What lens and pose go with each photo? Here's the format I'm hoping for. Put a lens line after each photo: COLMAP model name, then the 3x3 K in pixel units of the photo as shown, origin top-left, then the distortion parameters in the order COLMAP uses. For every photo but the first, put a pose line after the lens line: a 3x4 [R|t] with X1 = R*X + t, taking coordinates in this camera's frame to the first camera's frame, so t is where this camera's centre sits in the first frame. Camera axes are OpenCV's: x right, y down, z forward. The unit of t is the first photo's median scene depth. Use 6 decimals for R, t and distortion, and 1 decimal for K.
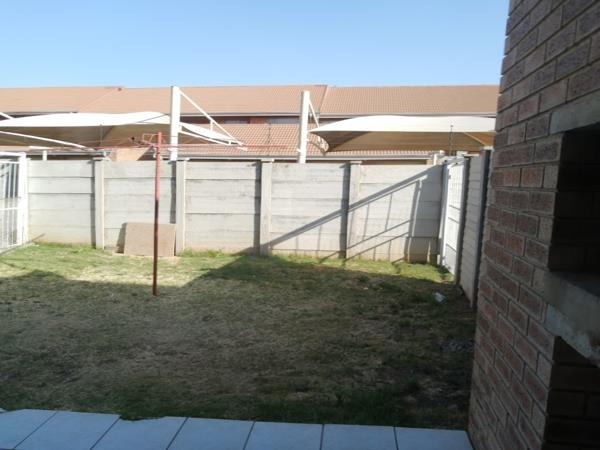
lens RADIAL K [[483.0, 0, 300.0], [0, 483.0, 225.0], [0, 0, 1]] dist [-0.010948, 0.000110]
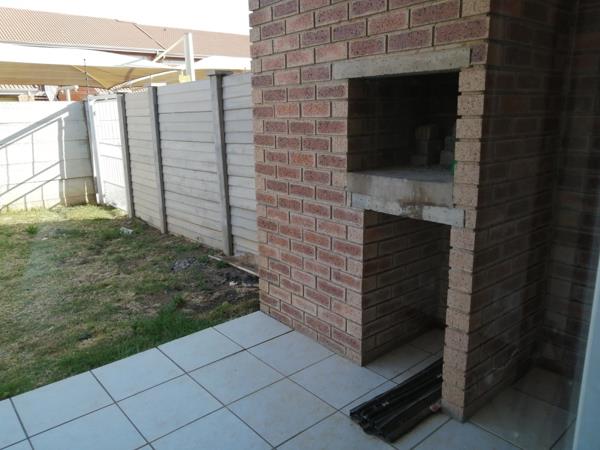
lens RADIAL K [[483.0, 0, 300.0], [0, 483.0, 225.0], [0, 0, 1]] dist [-0.010948, 0.000110]
pose [[0.687843, -0.187892, 0.701120, -0.212923], [0.095587, 0.980951, 0.169107, -0.004213], [-0.719538, -0.049301, 0.692701, 0.012642]]
